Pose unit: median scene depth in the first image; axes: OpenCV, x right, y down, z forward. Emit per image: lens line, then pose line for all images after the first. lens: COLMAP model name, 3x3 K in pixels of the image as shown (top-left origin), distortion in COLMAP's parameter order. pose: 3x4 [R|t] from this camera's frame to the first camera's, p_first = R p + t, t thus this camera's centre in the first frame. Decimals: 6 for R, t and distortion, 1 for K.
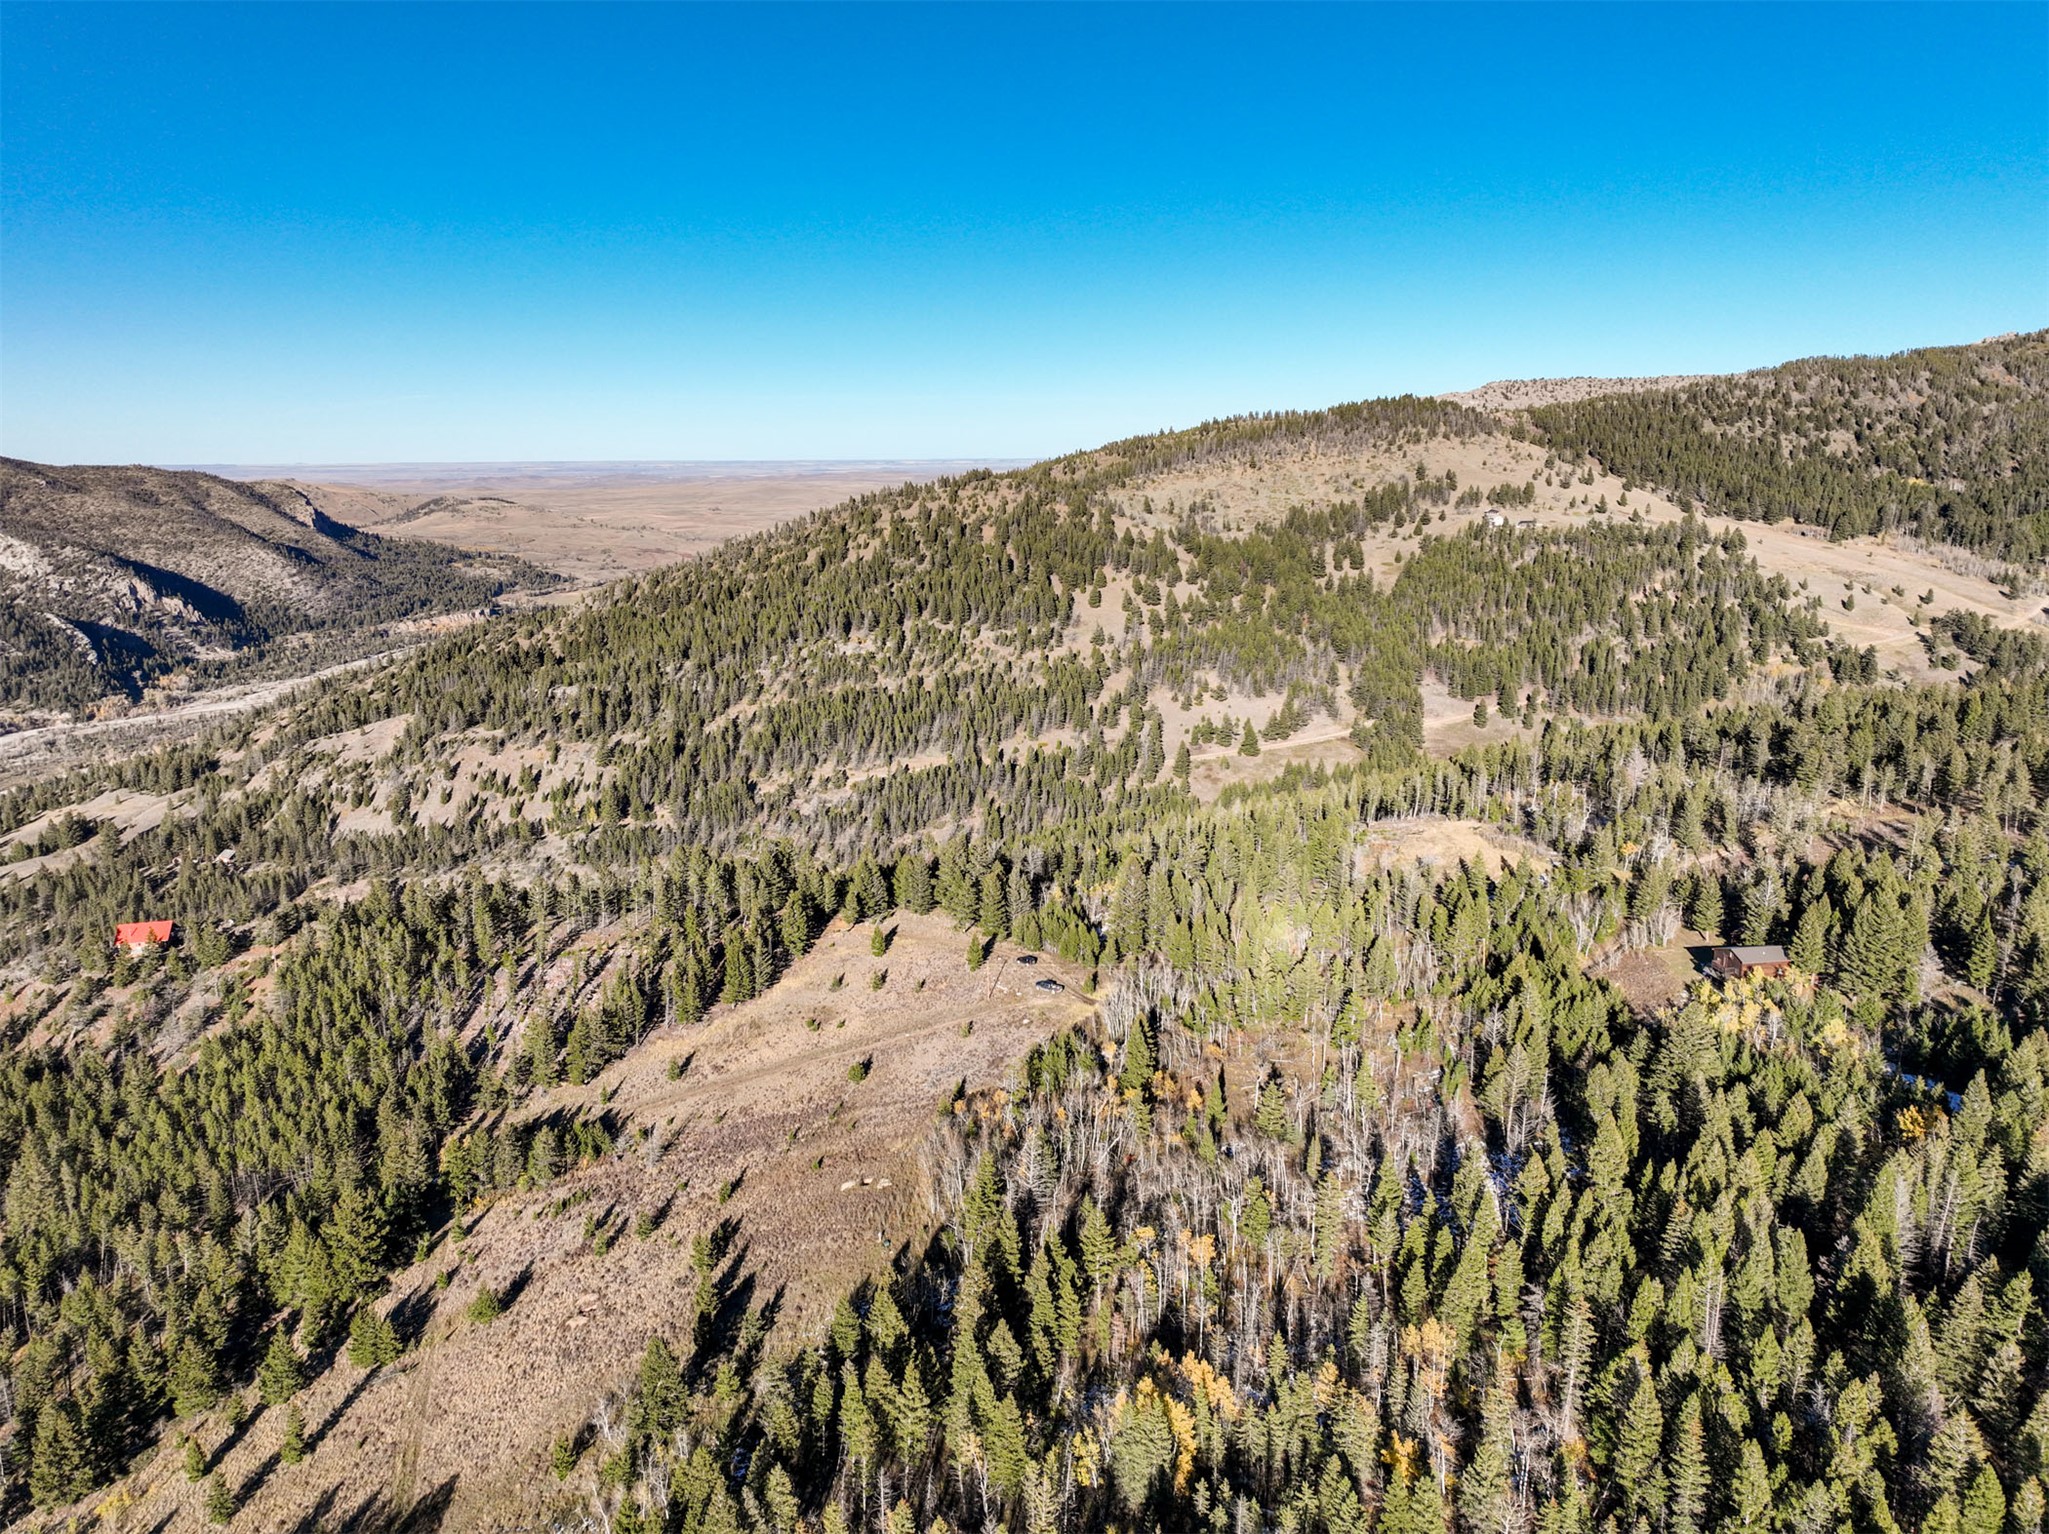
lens RADIAL K [[1459.5, 0, 1023.6], [0, 1459.5, 769.4], [0, 0, 1]] dist [0.008611, 0.015637]
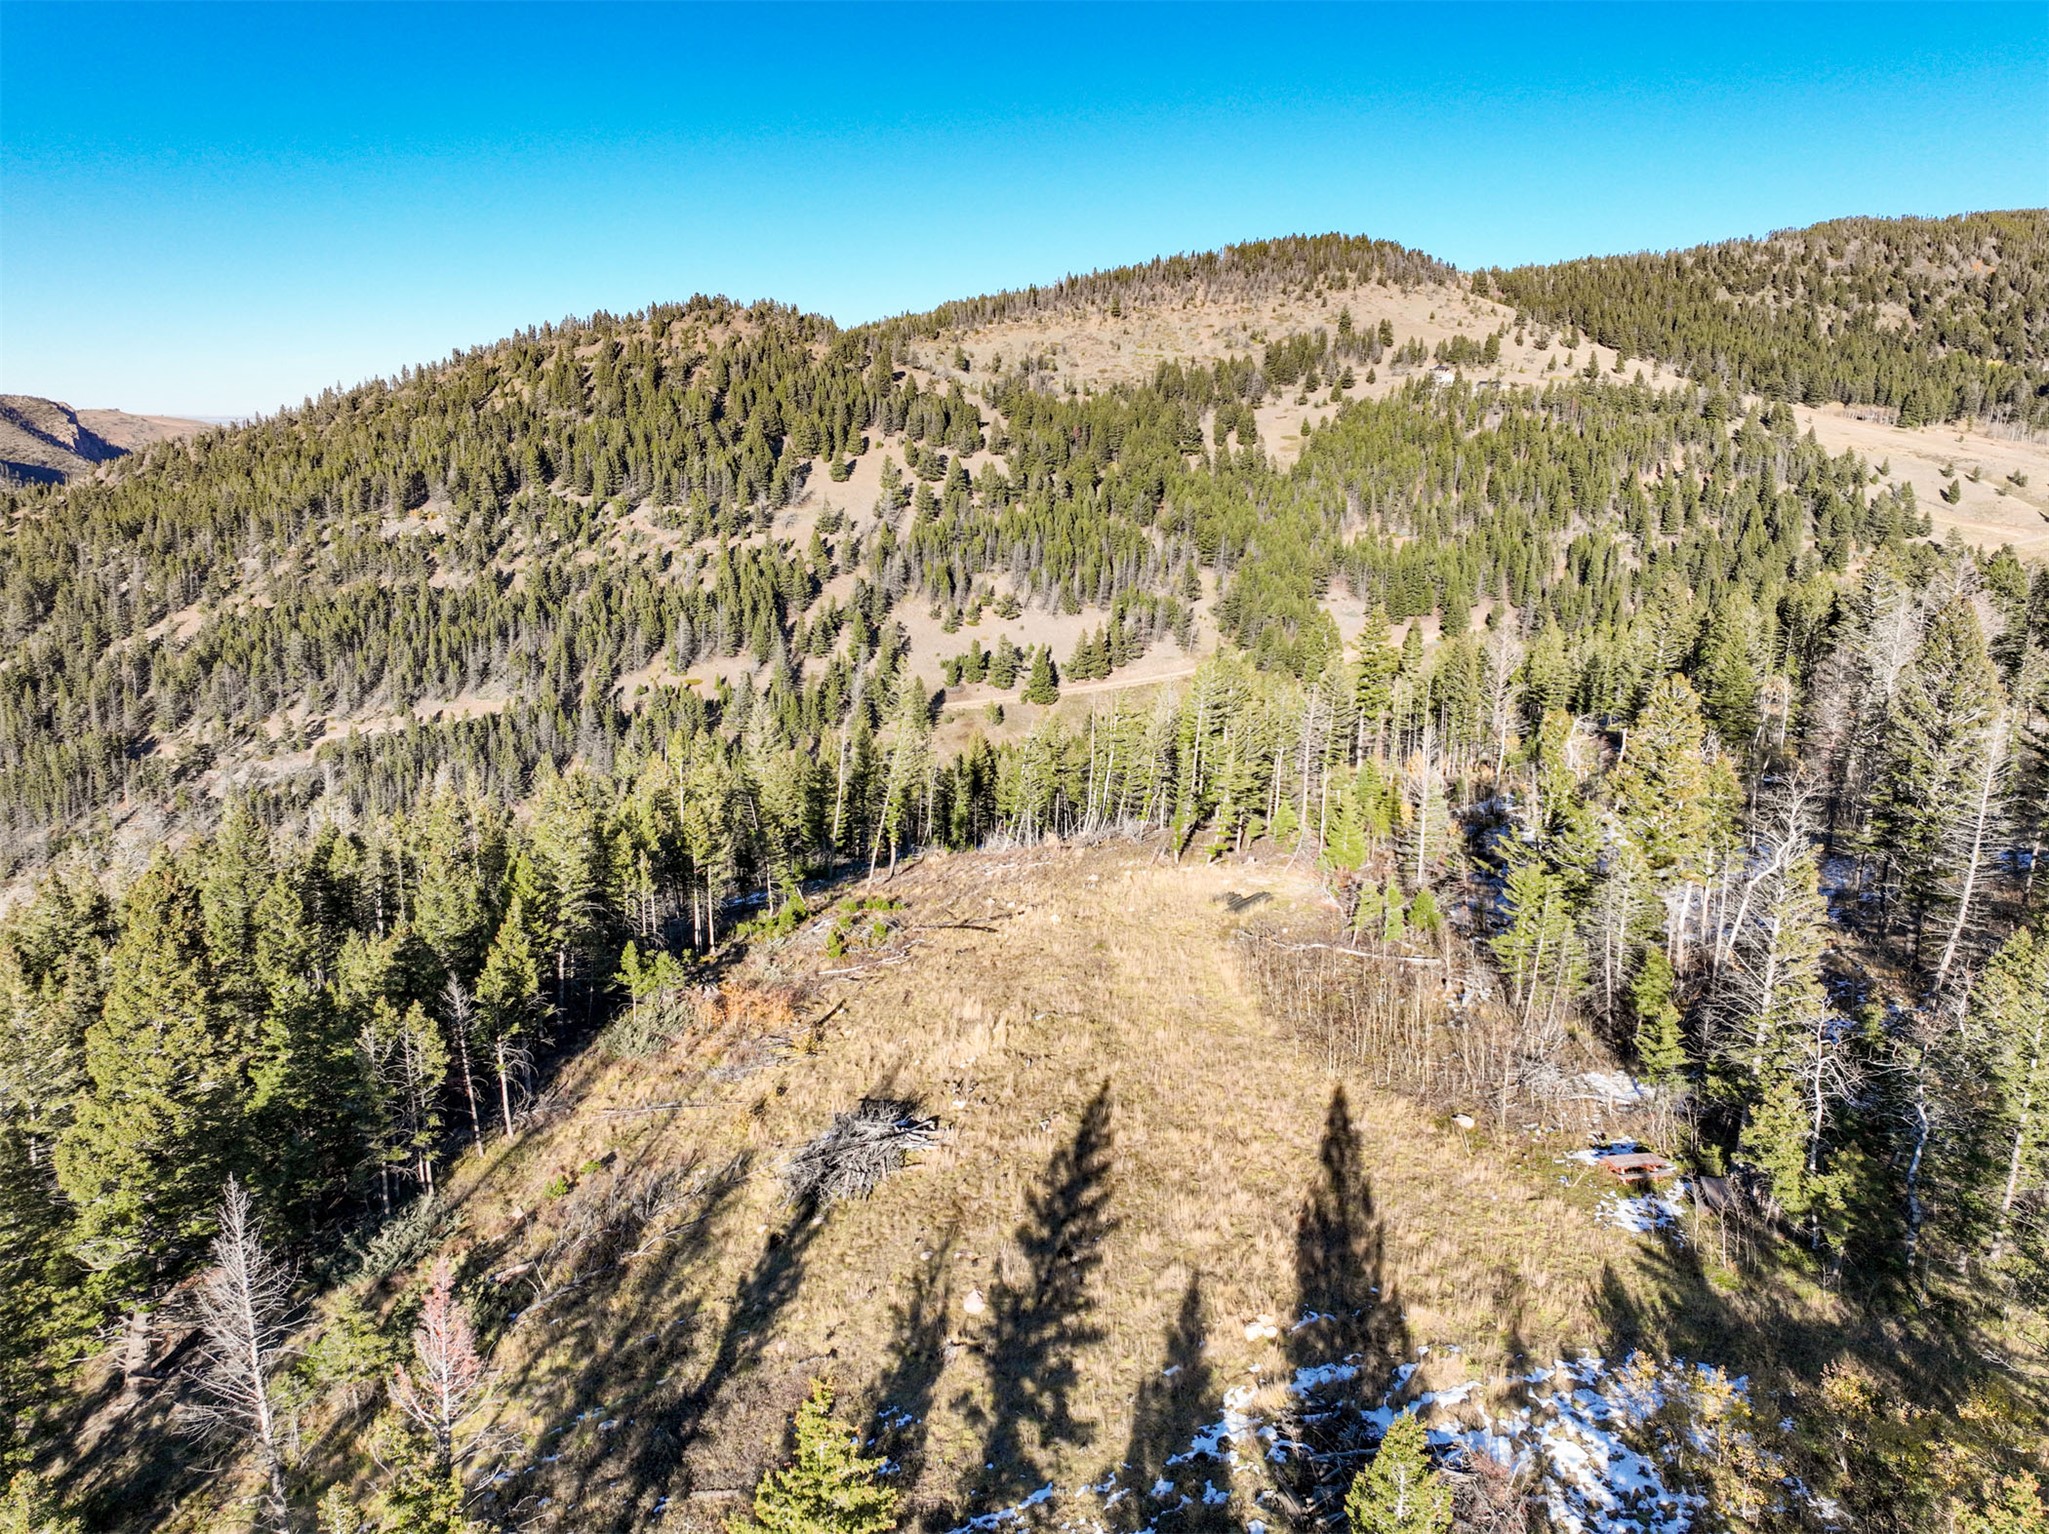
lens RADIAL K [[1459.5, 0, 1038.7], [0, 1459.5, 766.4], [0, 0, 1]] dist [0.008611, 0.015637]
pose [[0.999424, 0.005705, 0.033449, 0.107288], [-0.006190, 0.999877, 0.014422, 0.006866], [-0.033362, -0.014621, 0.999336, 0.306990]]
